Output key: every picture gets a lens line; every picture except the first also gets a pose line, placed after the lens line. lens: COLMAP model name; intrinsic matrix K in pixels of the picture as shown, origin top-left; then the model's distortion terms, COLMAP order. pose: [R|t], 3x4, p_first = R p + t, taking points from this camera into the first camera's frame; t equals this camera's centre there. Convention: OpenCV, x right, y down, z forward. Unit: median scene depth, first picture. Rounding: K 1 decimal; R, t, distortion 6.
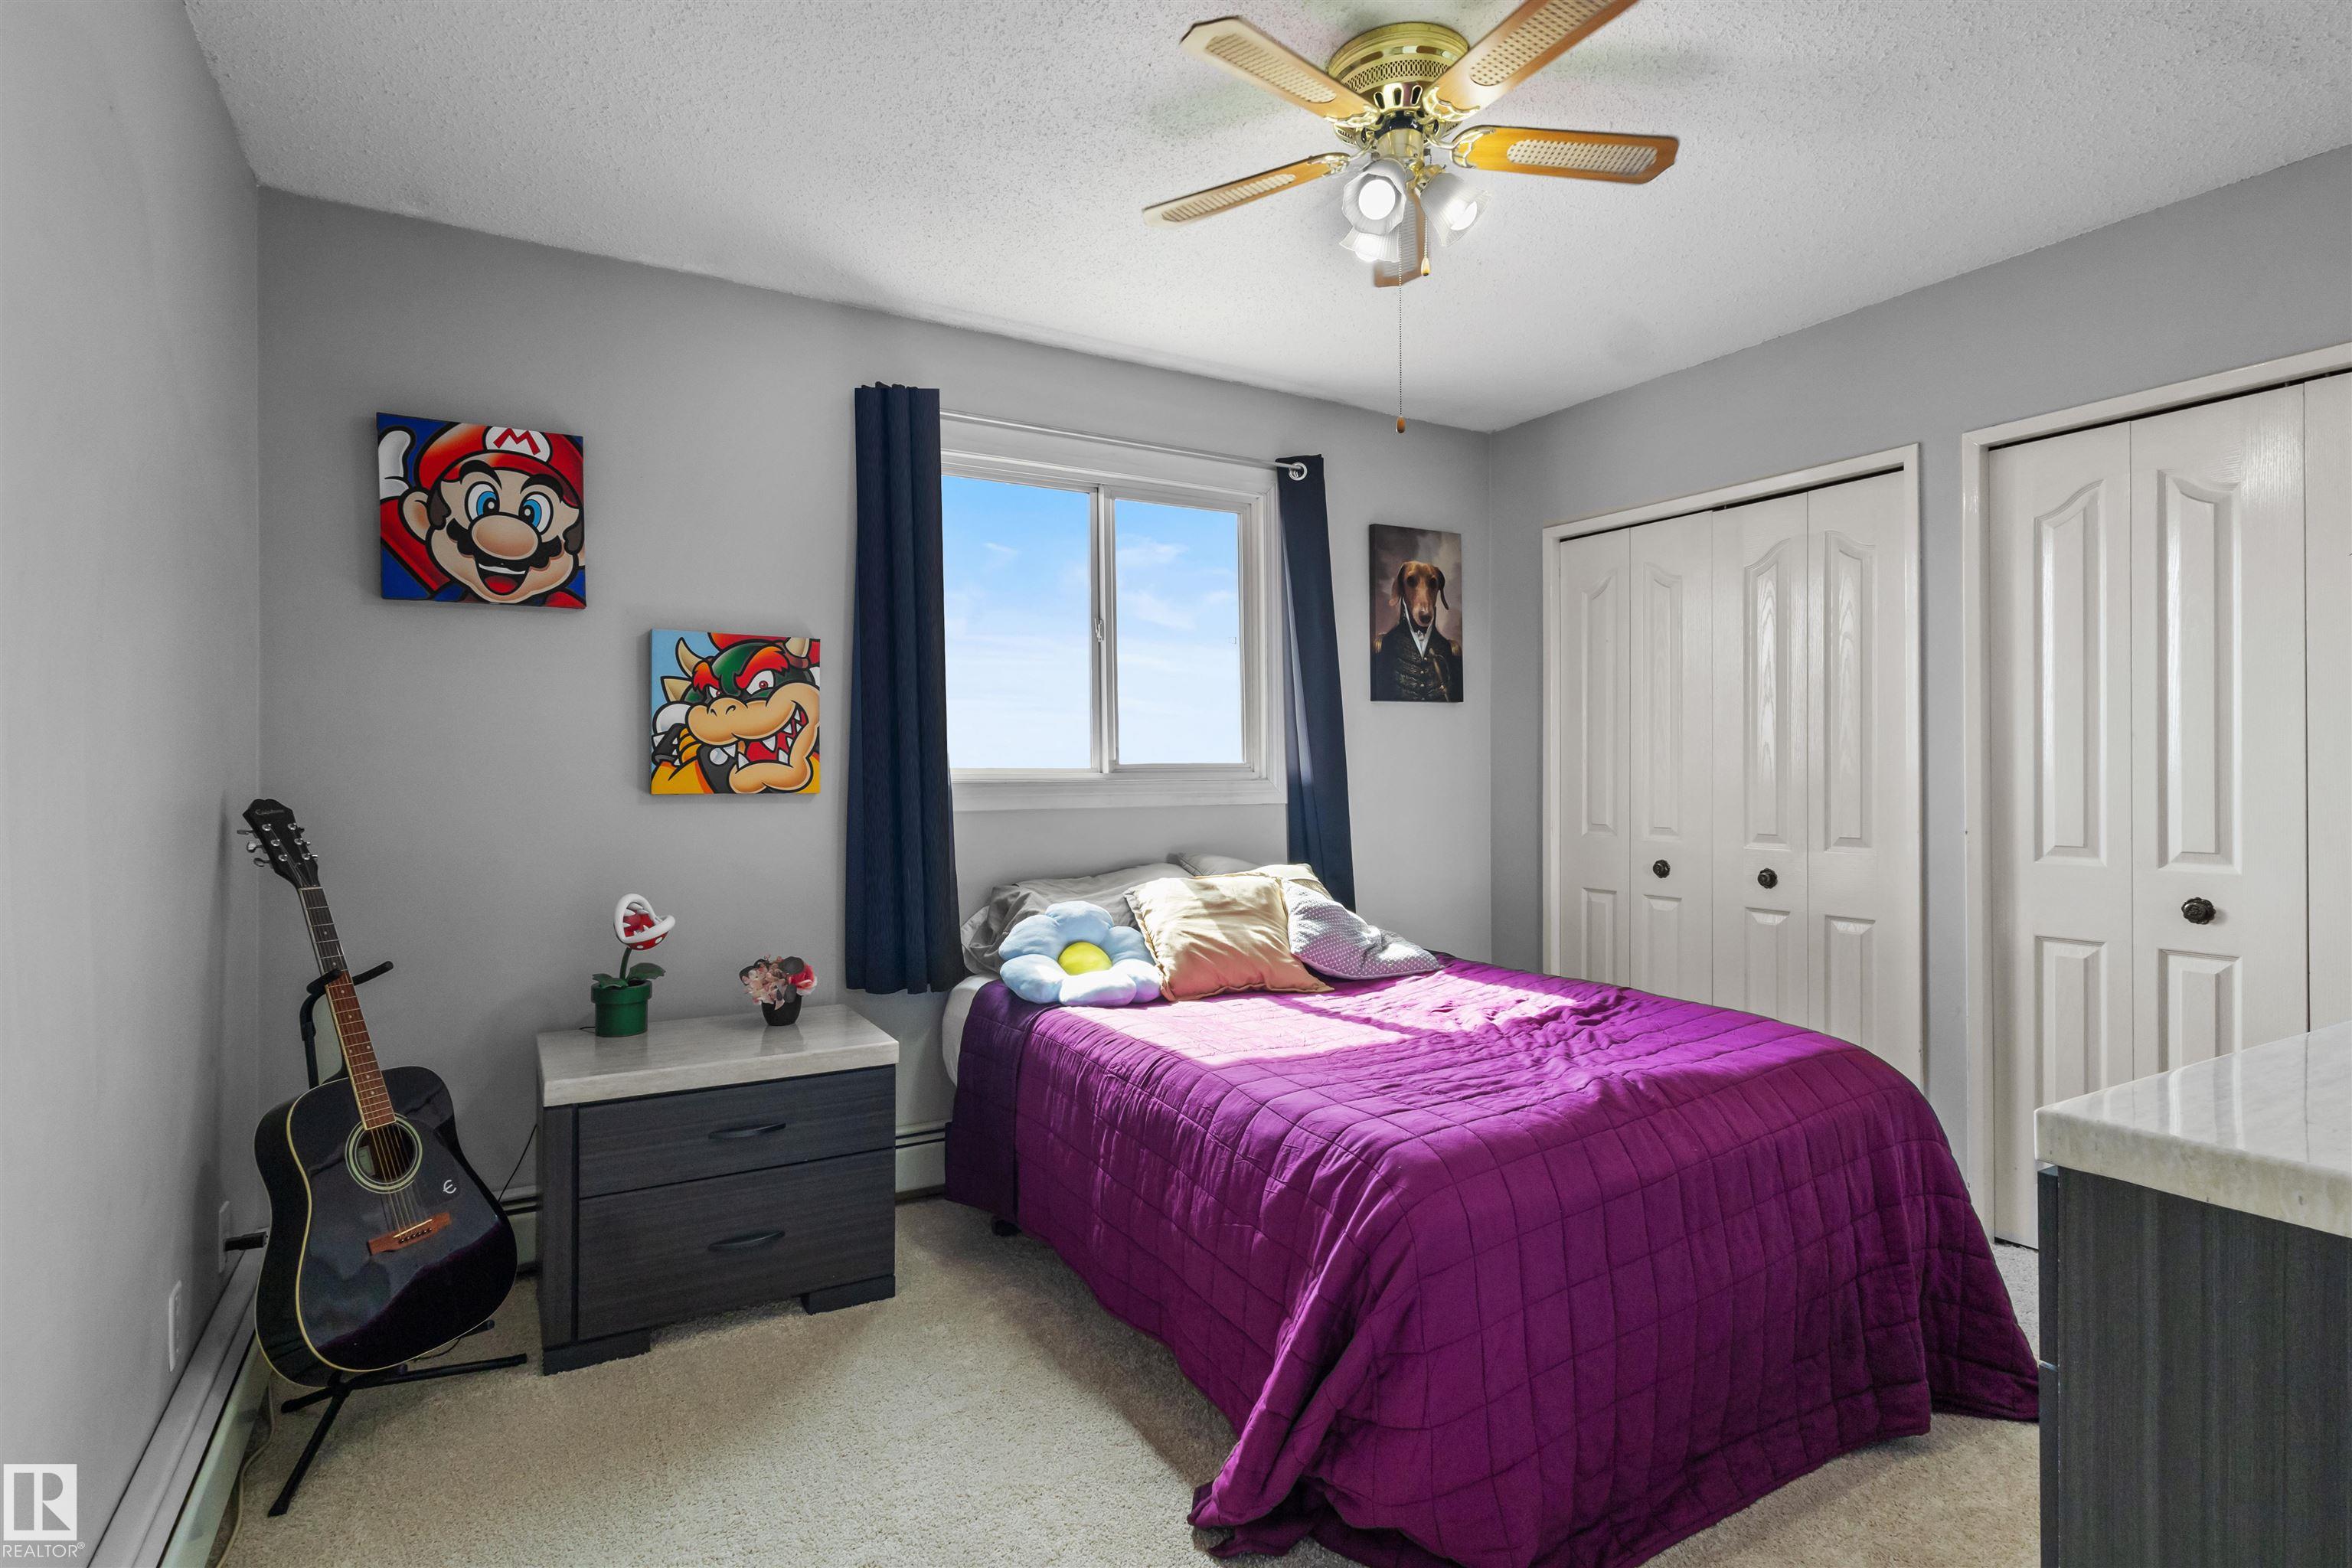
lens RADIAL K [[1176.5, 0, 1177.2], [0, 1176.5, 773.8], [0, 0, 1]] dist [0.005699, 0.000314]
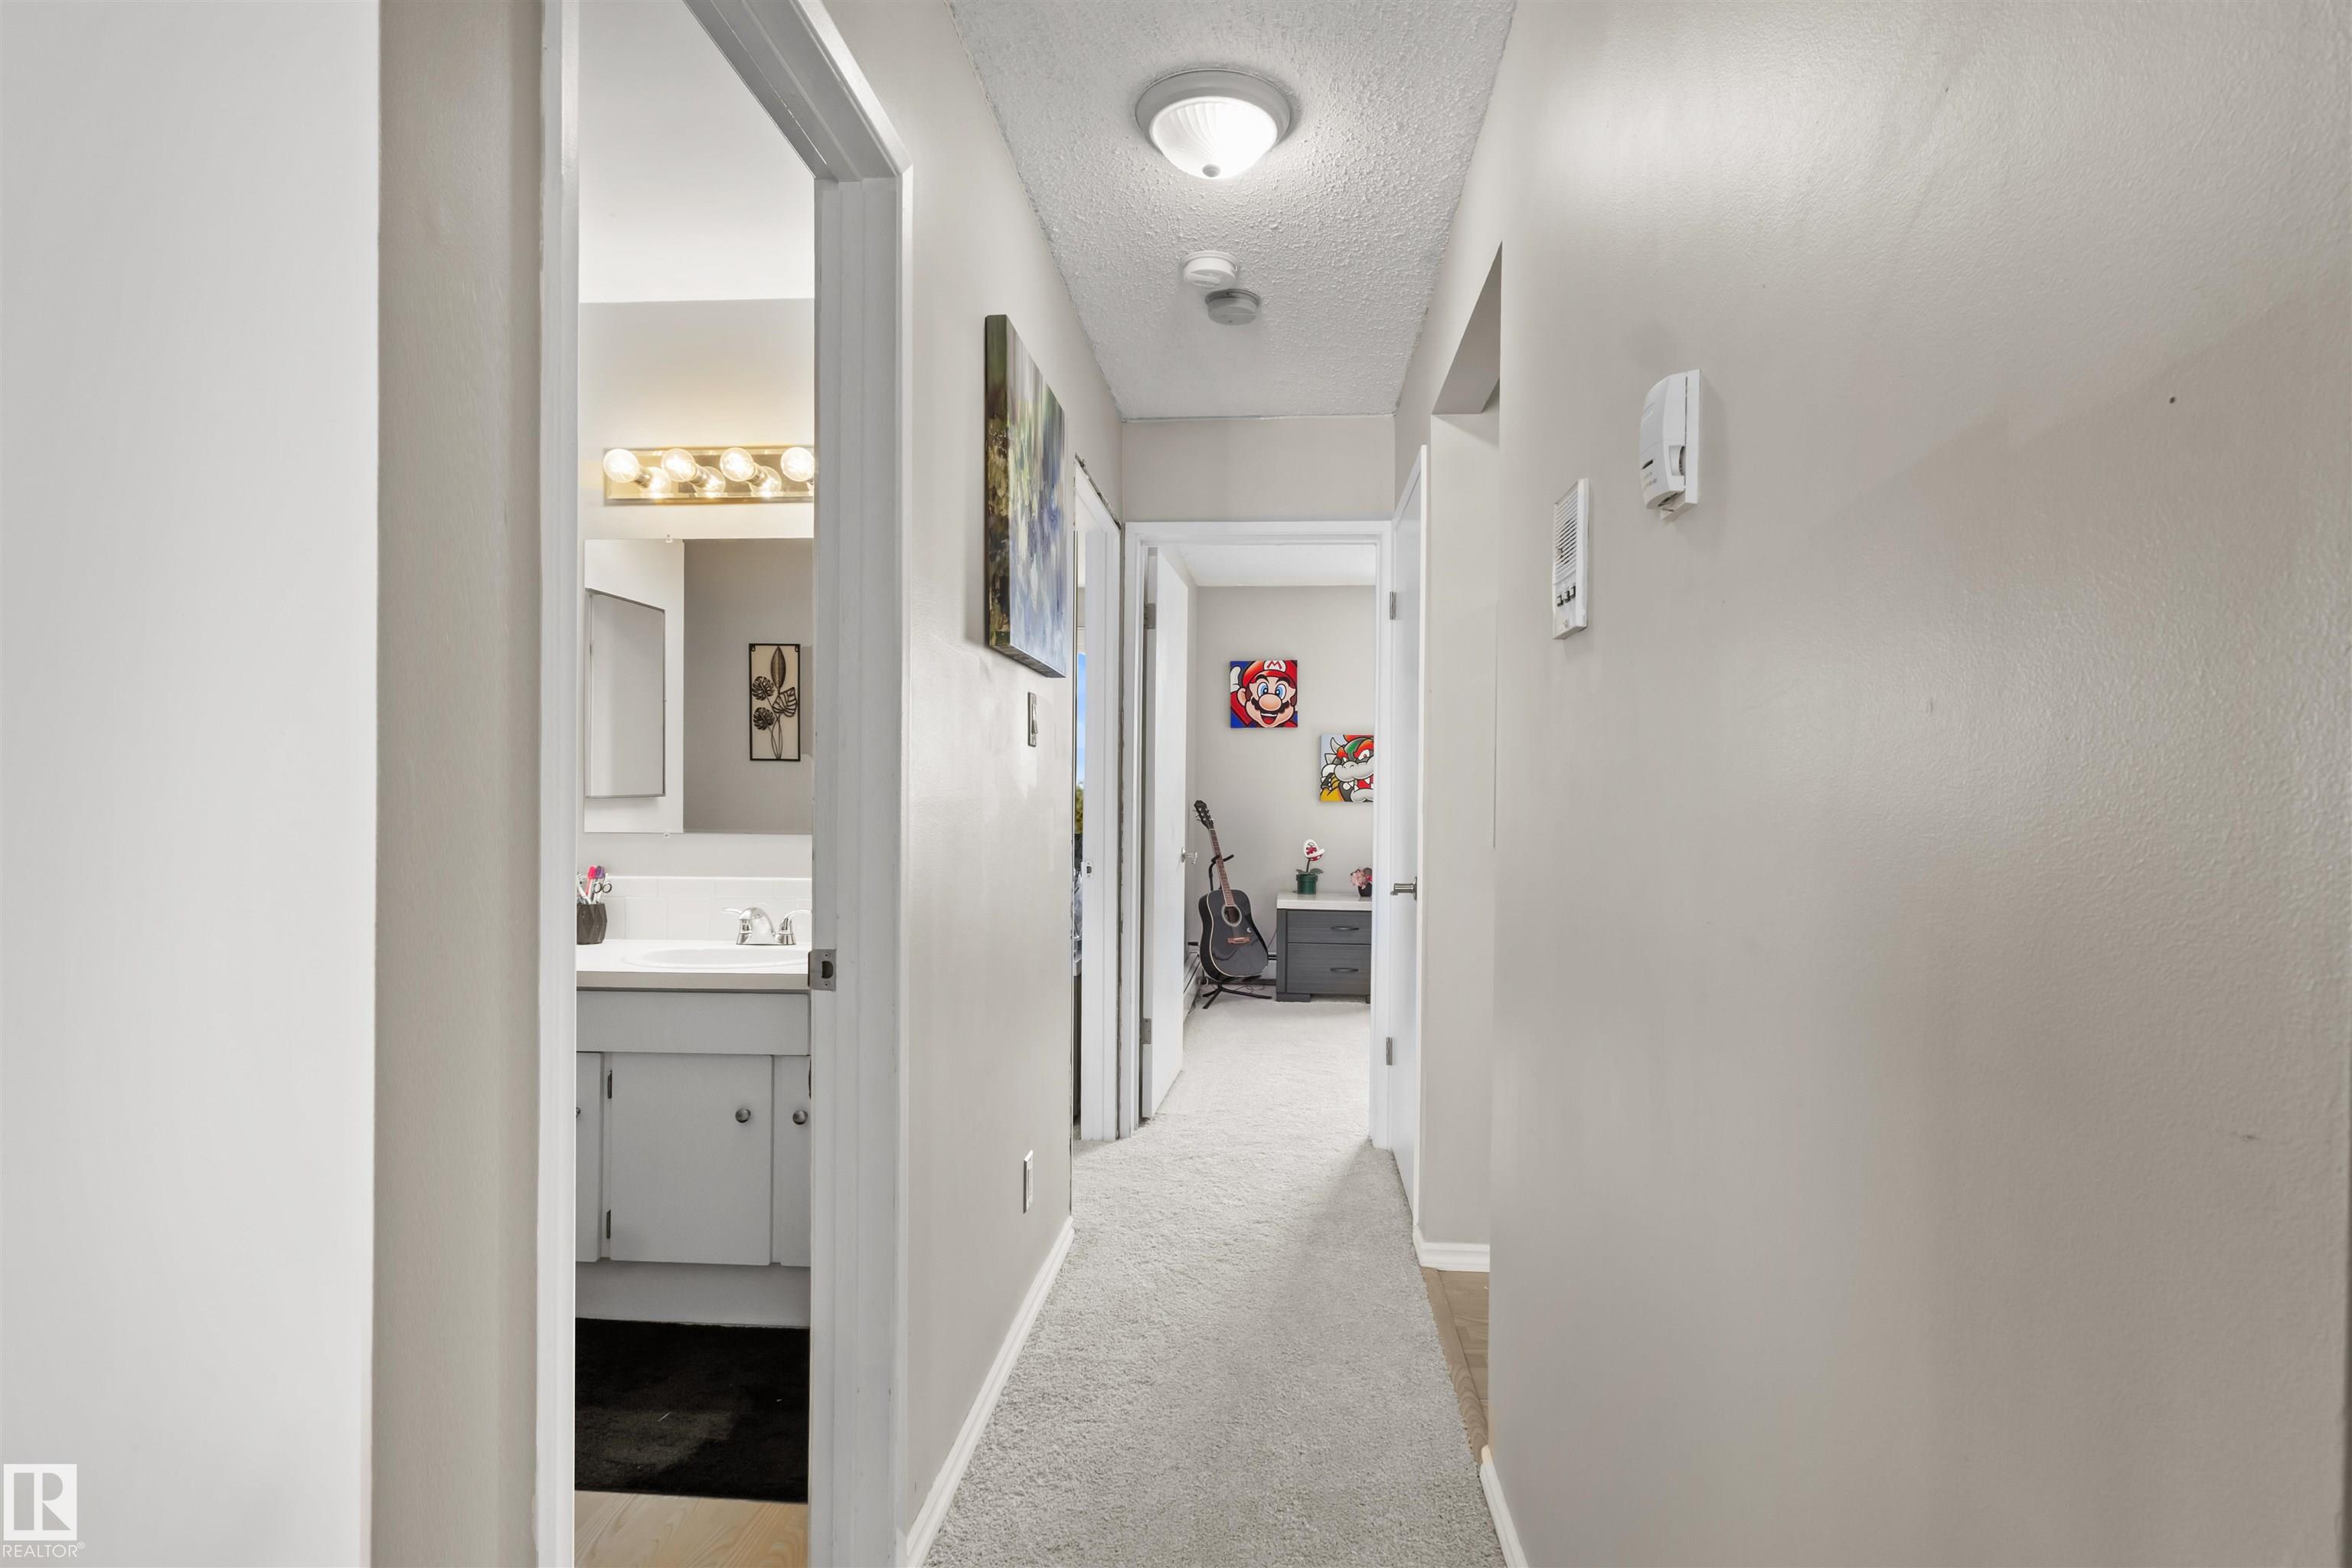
lens RADIAL K [[1176.5, 0, 1175.2], [0, 1176.5, 800.2], [0, 0, 1]] dist [0.005699, 0.000314]
pose [[0.809143, 0.010453, -0.587519, 0.805139], [-0.009255, 0.999944, 0.005046, 0.005496], [0.587540, 0.001355, 0.809194, -1.251131]]
